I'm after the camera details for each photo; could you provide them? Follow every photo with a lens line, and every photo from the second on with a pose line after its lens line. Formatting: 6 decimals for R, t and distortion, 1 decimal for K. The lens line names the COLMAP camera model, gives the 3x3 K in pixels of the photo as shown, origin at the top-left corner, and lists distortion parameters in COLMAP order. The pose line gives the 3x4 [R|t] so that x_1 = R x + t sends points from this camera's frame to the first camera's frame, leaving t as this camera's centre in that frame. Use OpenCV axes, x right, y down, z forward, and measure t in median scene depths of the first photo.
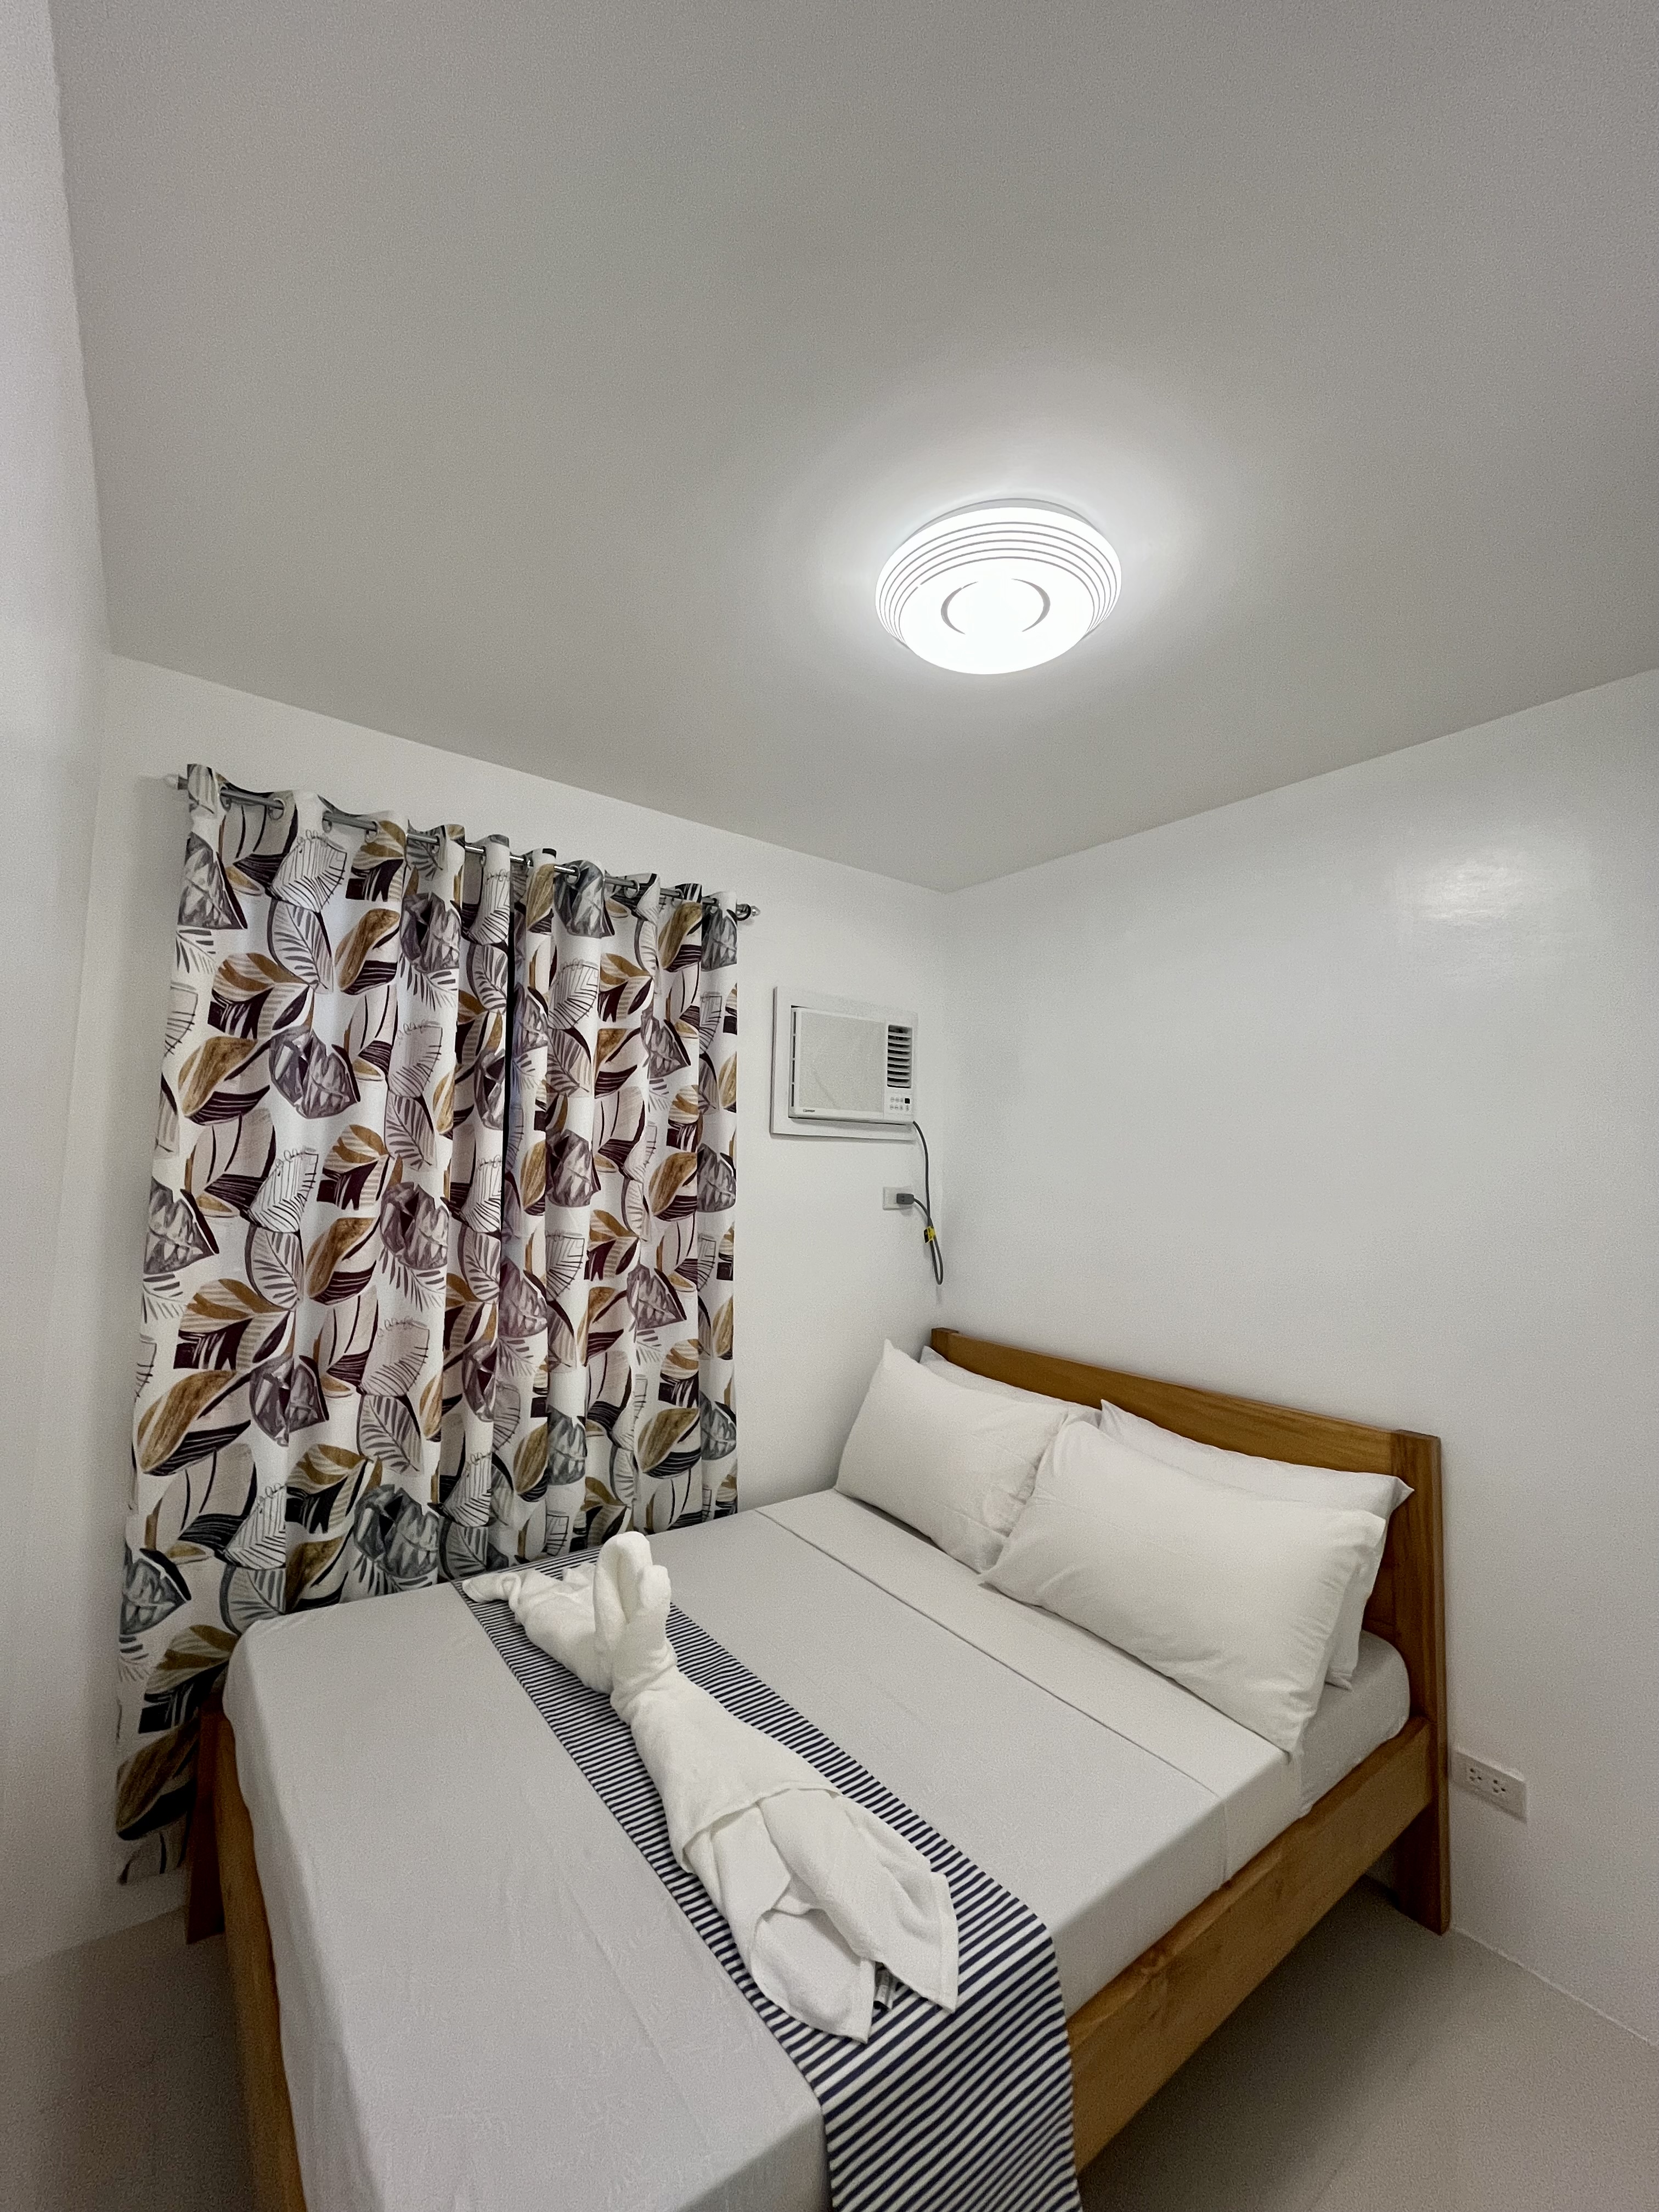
lens RADIAL K [[888.9, 0, 823.2], [0, 888.9, 1105.2], [0, 0, 1]] dist [0.000215, 0.000053]
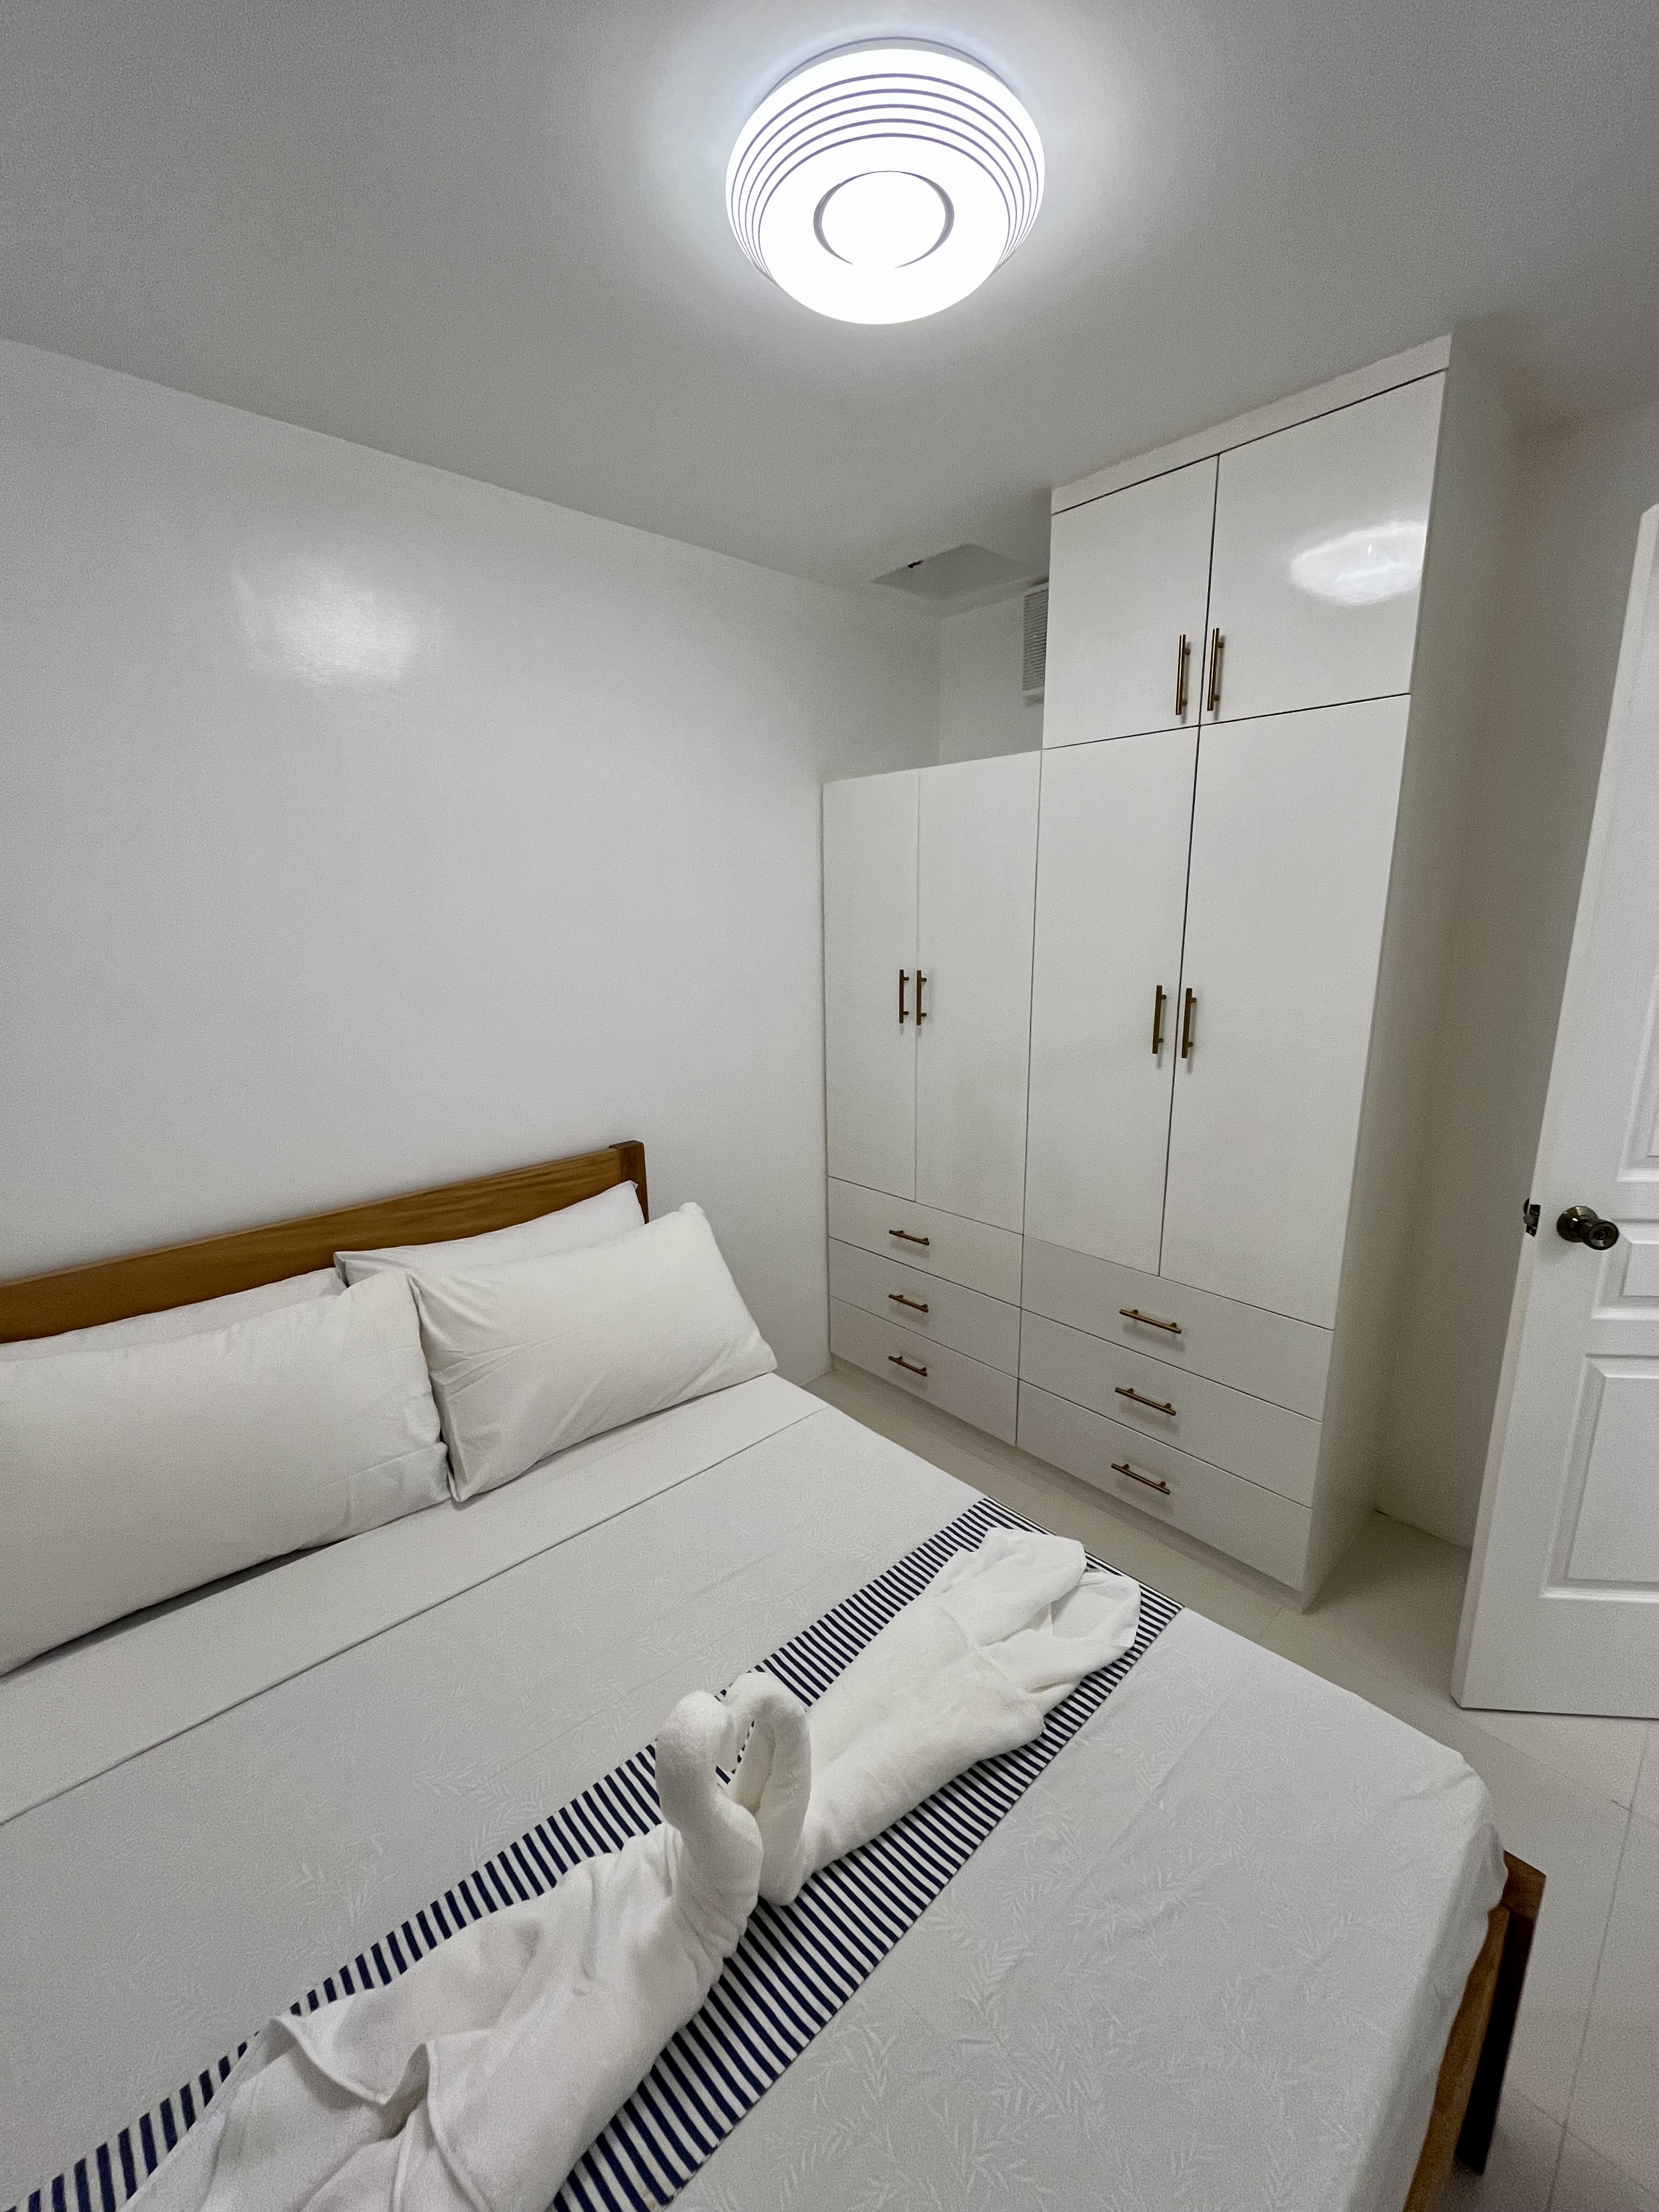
lens RADIAL K [[888.9, 0, 823.2], [0, 888.9, 1105.2], [0, 0, 1]] dist [0.000215, 0.000053]
pose [[-0.103935, -0.238487, 0.965568, -0.822733], [-0.066144, 0.970334, 0.232545, 0.001826], [-0.992382, -0.039697, -0.116626, 1.261643]]
